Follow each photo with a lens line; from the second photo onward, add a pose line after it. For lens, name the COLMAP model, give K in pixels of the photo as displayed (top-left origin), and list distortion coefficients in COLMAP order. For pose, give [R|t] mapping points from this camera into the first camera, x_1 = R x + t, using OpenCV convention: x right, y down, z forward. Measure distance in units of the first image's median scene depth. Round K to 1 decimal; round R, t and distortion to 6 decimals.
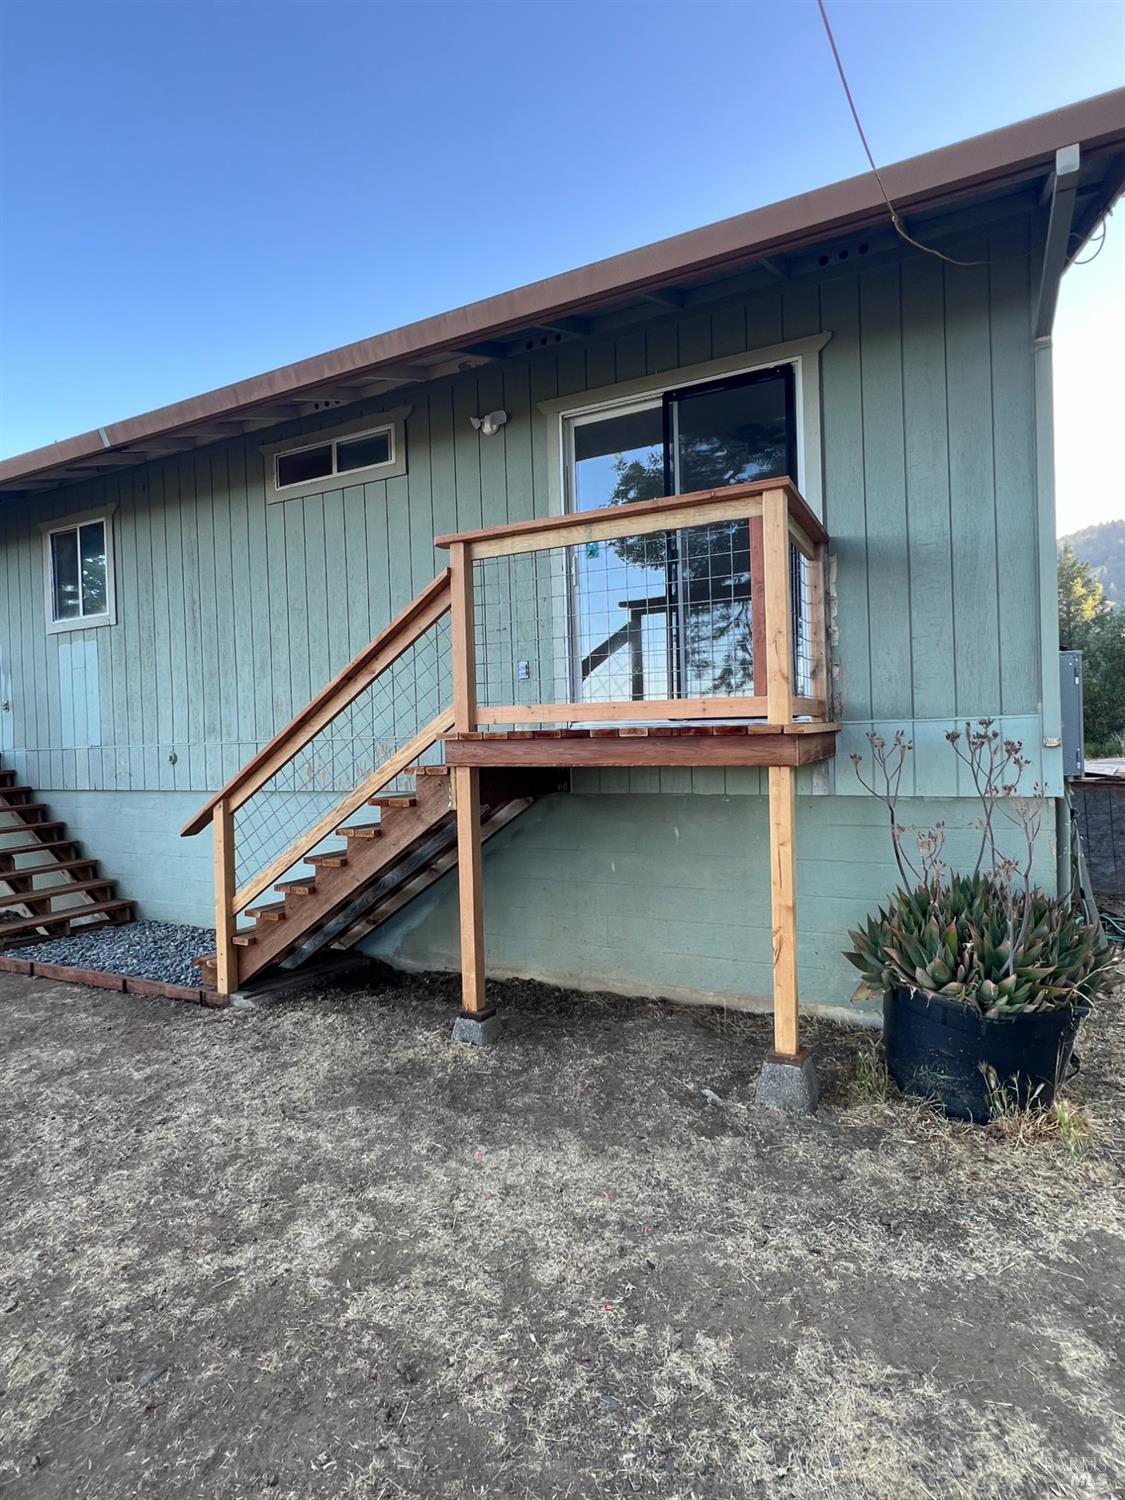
lens RADIAL K [[789.6, 0, 562.1], [0, 789.6, 746.5], [0, 0, 1]] dist [-0.002458, -0.000758]
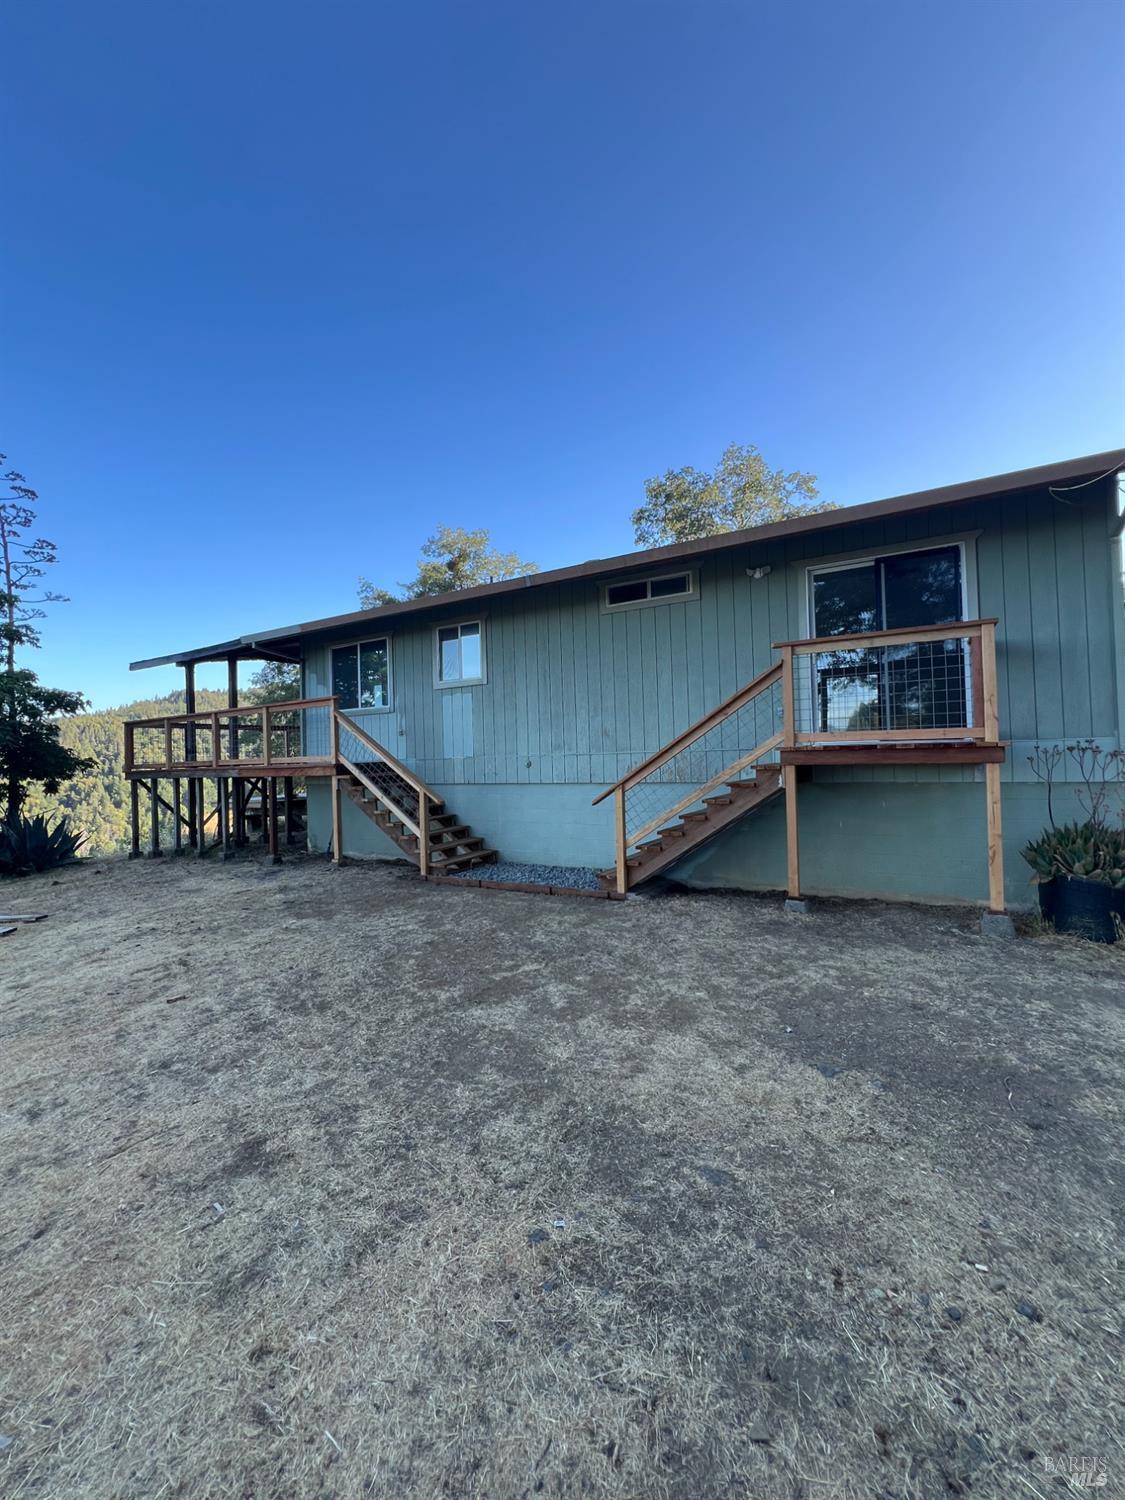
lens RADIAL K [[599.6, 0, 568.6], [0, 599.6, 746.0], [0, 0, 1]] dist [-0.004912, -0.000183]
pose [[0.998274, 0.000785, -0.058715, -0.480883], [-0.002503, 0.999570, -0.029208, 0.020281], [0.058666, 0.029304, 0.997847, -0.382885]]
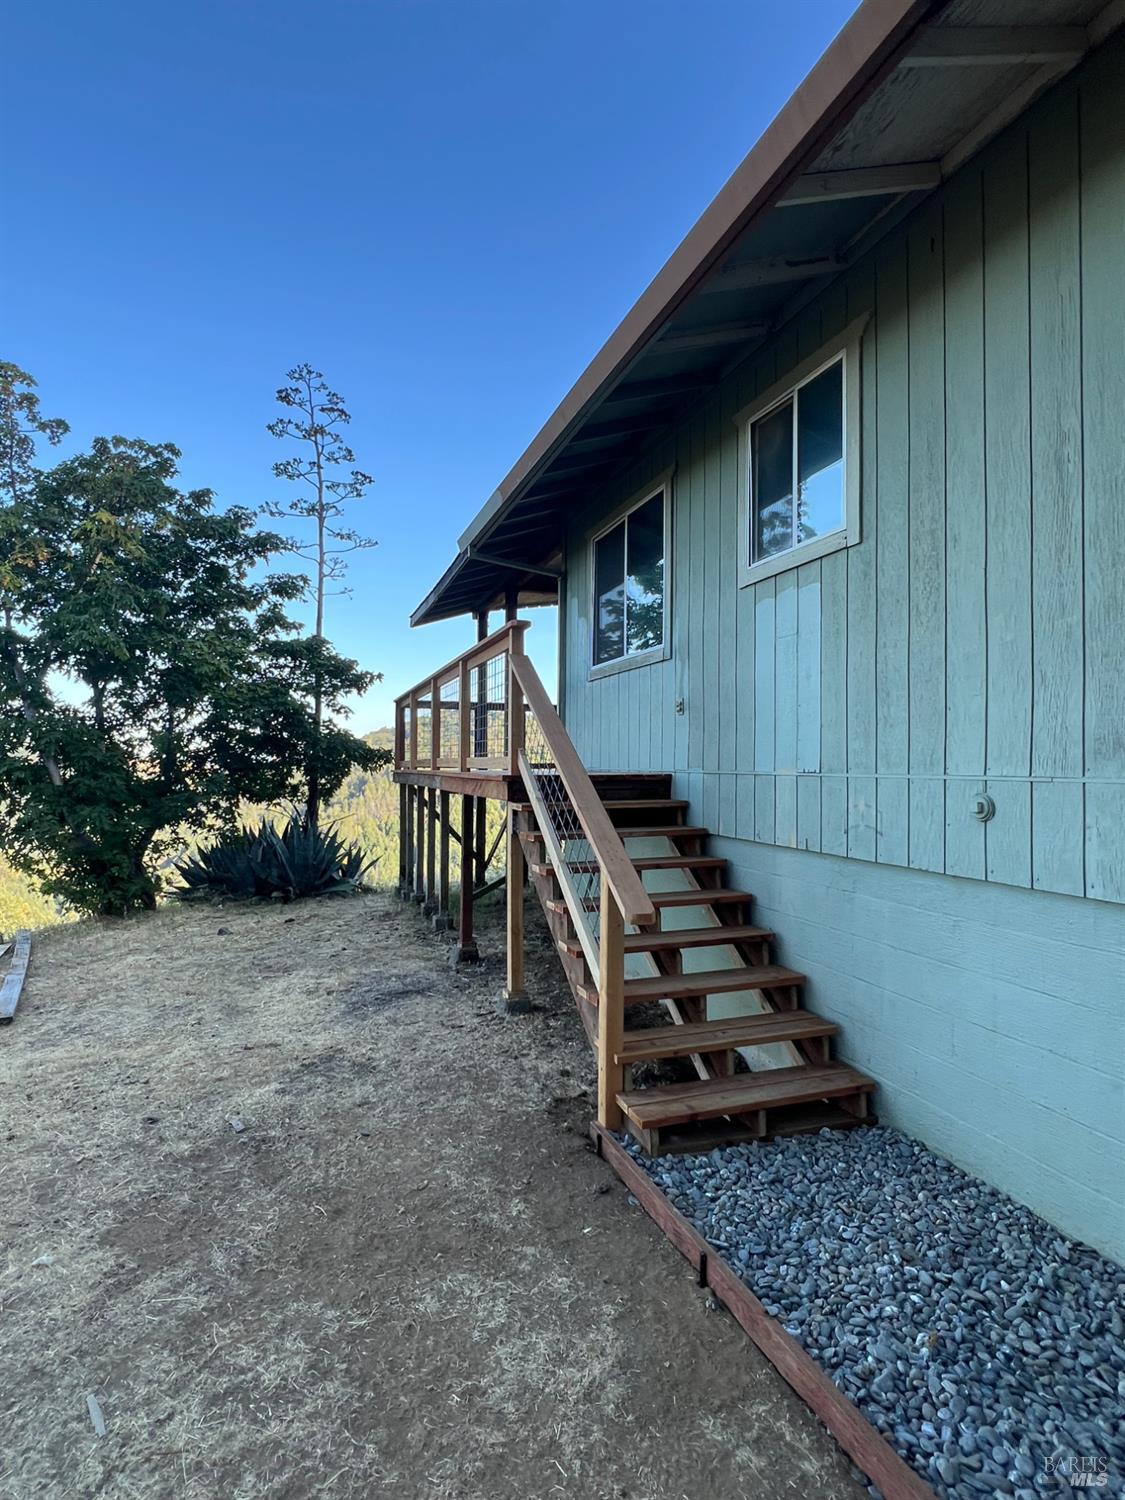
lens RADIAL K [[789.6, 0, 562.2], [0, 789.6, 745.2], [0, 0, 1]] dist [-0.002458, -0.000758]
pose [[0.721470, 0.020128, -0.692153, -0.515926], [-0.041015, 0.999065, -0.013698, -0.006986], [0.691229, 0.038271, 0.721621, 0.737519]]
